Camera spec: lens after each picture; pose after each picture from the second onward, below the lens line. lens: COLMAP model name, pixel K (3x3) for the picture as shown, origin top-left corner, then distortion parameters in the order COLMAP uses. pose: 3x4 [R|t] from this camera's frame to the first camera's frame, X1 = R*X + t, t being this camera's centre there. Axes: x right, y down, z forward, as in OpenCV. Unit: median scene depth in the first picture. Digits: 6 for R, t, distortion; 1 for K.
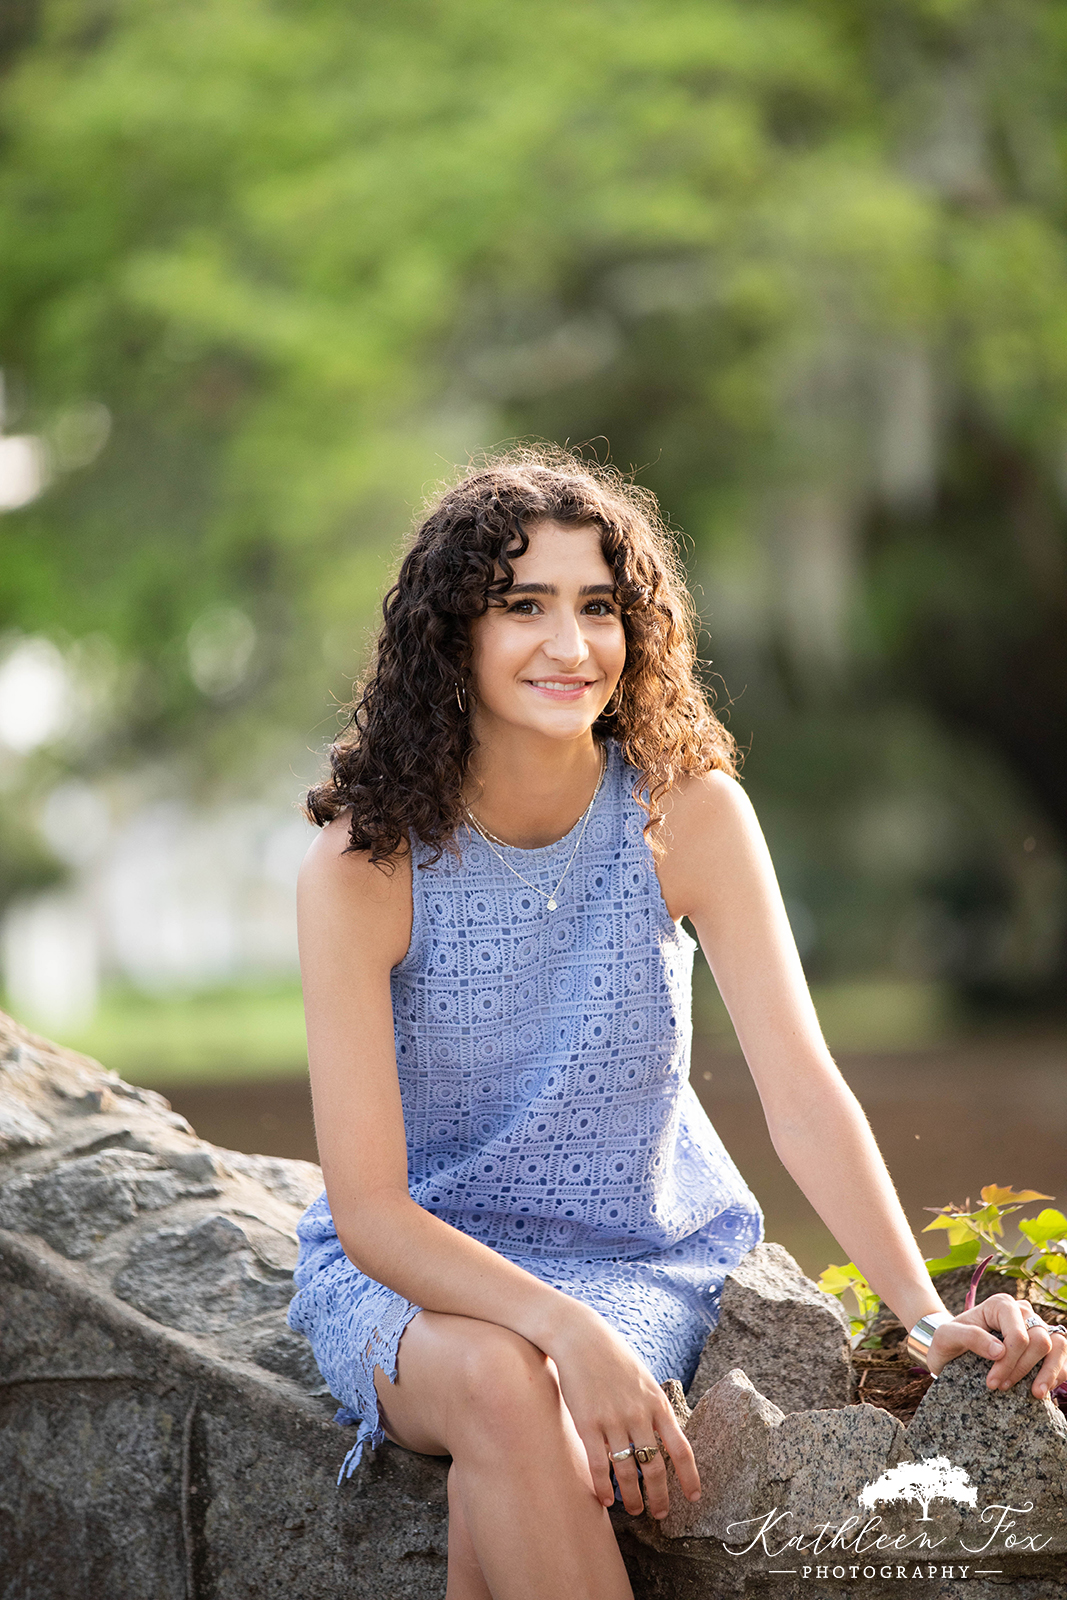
lens RADIAL K [[9017.1, 0, 543.4], [0, 9017.1, 792.4], [0, 0, 1]] dist [1.836977, 0.000000]
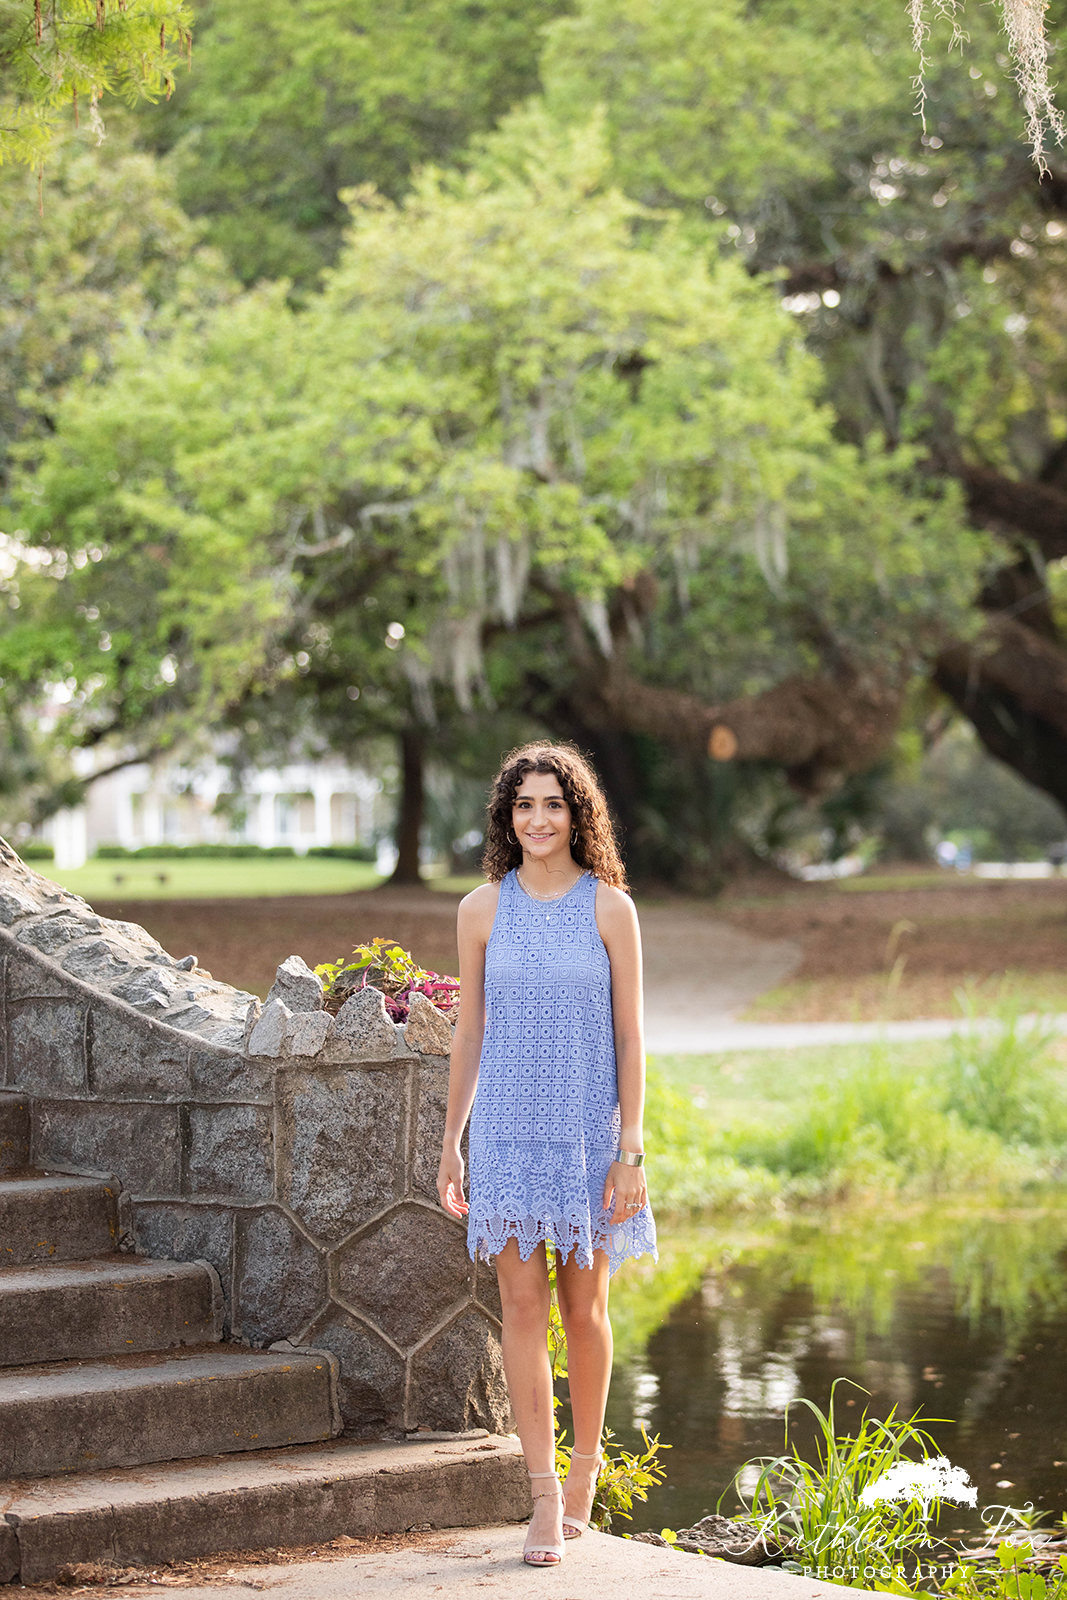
lens RADIAL K [[5035.4, 0, 532.7], [0, 5035.4, 799.2], [0, 0, 1]] dist [-0.109053, 0.000000]
pose [[0.998788, 0.033220, 0.036324, 0.037758], [-0.033531, 0.999406, 0.007994, -0.012498], [-0.036037, -0.009203, 0.999308, -0.517816]]
